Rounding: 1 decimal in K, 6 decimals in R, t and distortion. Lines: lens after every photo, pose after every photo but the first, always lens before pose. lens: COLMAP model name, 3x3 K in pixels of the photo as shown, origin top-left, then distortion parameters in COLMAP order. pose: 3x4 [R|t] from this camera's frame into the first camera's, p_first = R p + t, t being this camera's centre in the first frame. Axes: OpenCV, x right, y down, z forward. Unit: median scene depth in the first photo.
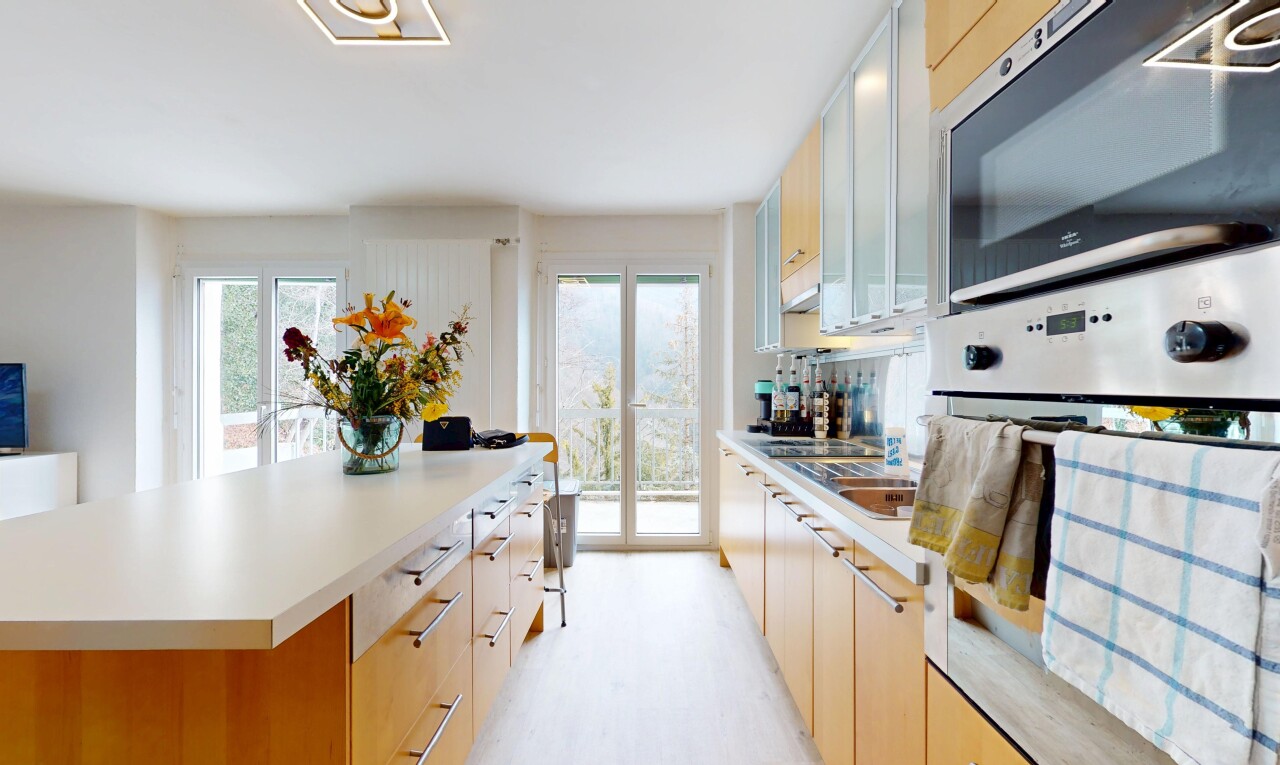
lens RADIAL K [[498.4, 0, 637.9], [0, 498.4, 385.6], [0, 0, 1]] dist [-0.000799, -0.000054]
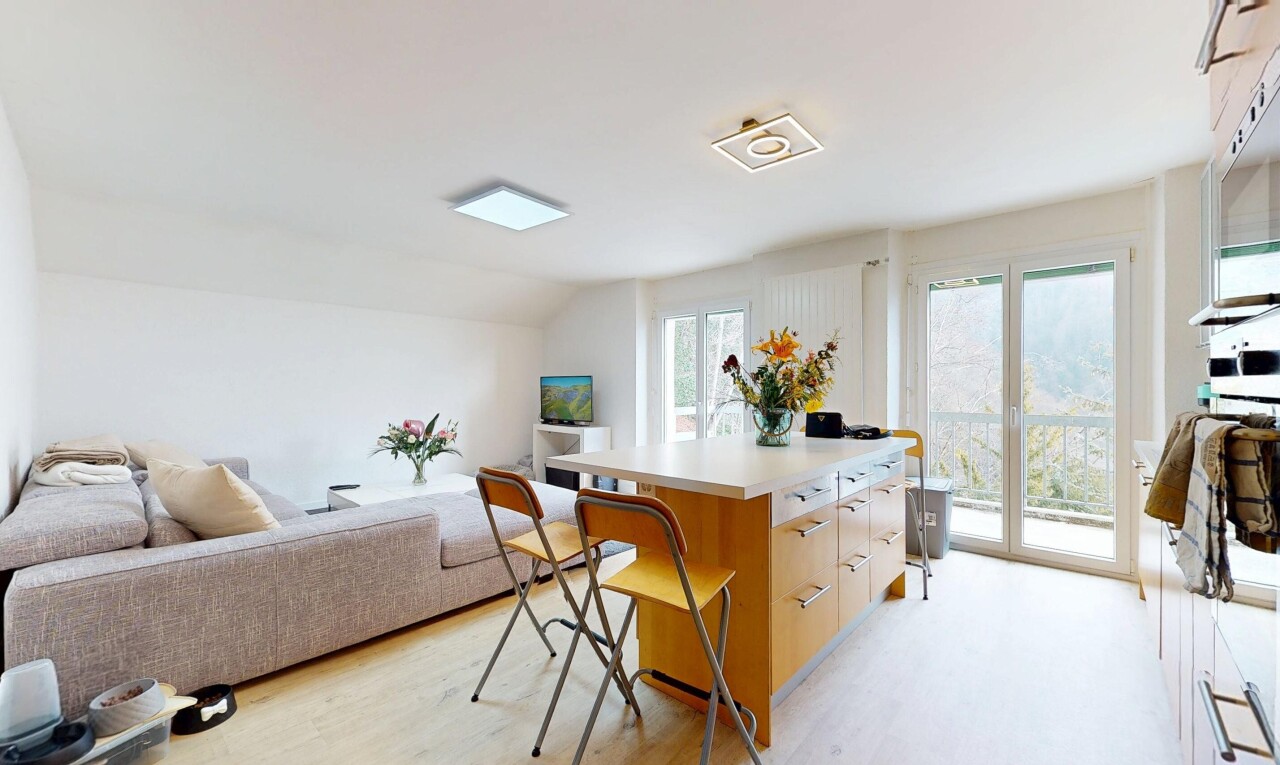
lens RADIAL K [[498.4, 0, 637.9], [0, 498.4, 385.6], [0, 0, 1]] dist [-0.000799, -0.000054]
pose [[0.744161, -0.002304, -0.667997, 0.156421], [-0.001544, 0.999985, -0.005169, -0.000197], [0.667999, 0.004878, 0.744146, -0.364985]]
